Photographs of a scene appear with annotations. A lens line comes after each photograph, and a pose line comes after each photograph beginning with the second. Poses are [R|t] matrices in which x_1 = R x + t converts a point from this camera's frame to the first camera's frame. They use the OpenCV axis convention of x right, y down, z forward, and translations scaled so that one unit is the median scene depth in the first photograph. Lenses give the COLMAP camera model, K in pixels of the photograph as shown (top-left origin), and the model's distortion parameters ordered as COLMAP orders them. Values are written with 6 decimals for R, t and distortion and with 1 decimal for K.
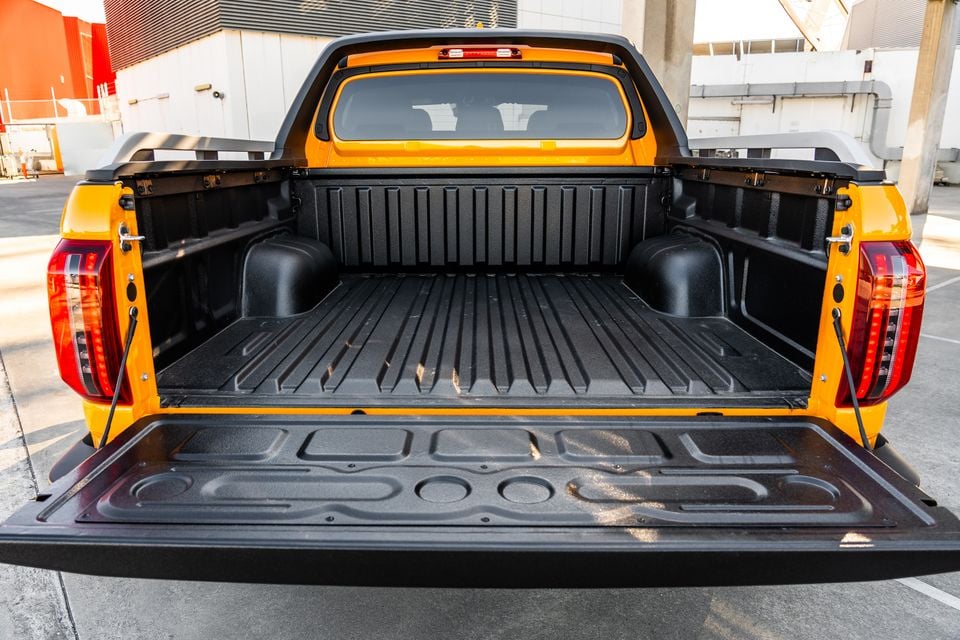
lens RADIAL K [[690.4, 0, 475.5], [0, 690.4, 326.4], [0, 0, 1]] dist [-0.002623, 0.000664]
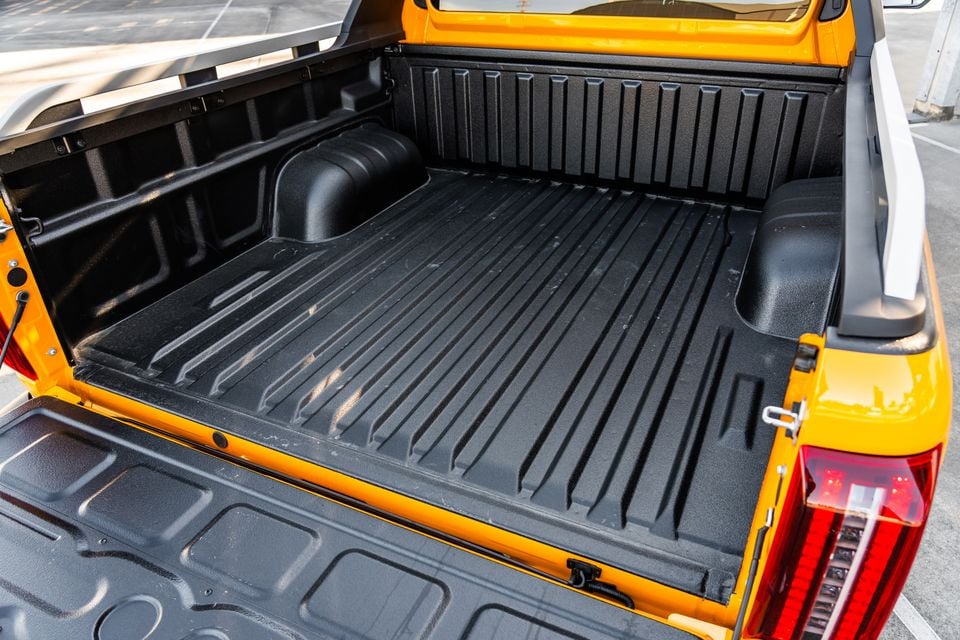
lens RADIAL K [[690.4, 0, 480.6], [0, 690.4, 320.3], [0, 0, 1]] dist [-0.002623, 0.000664]
pose [[0.898120, 0.205375, -0.388846, 0.256356], [-0.080850, 0.946287, 0.313057, -0.182769], [0.432254, -0.249725, 0.866484, 0.211623]]
